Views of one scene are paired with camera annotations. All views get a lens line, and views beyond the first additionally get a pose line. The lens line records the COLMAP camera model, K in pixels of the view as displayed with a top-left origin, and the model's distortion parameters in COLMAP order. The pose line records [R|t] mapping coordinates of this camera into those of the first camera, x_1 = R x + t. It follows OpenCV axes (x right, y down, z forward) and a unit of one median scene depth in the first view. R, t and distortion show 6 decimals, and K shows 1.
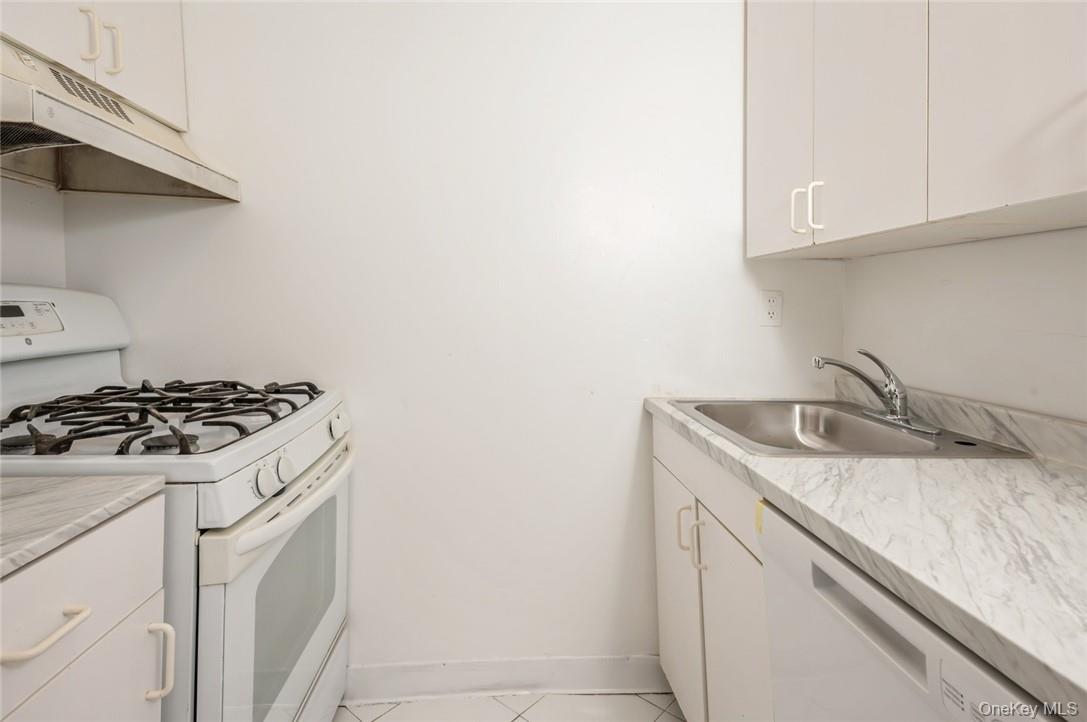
lens RADIAL K [[603.4, 0, 547.0], [0, 603.4, 324.7], [0, 0, 1]] dist [0.154019, -0.065857]
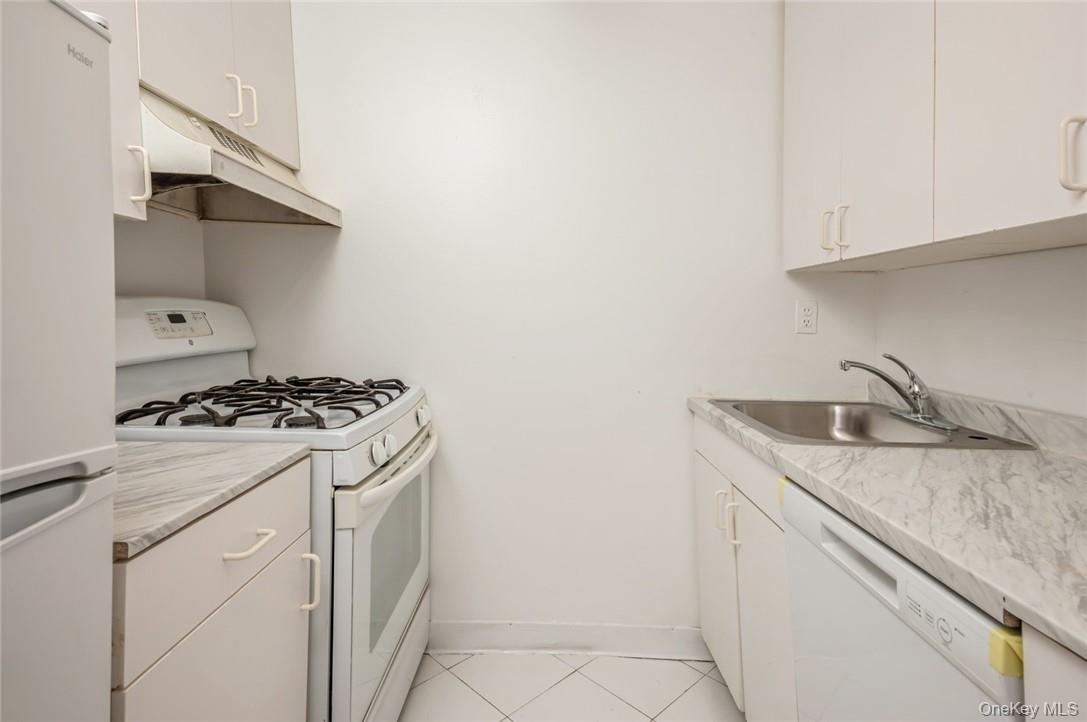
lens RADIAL K [[603.4, 0, 547.0], [0, 603.4, 324.7], [0, 0, 1]] dist [0.154019, -0.065857]
pose [[0.996915, 0.002505, -0.078443, -0.010139], [-0.003780, 0.999863, -0.016112, 0.008265], [0.078392, 0.016359, 0.996788, -0.175673]]
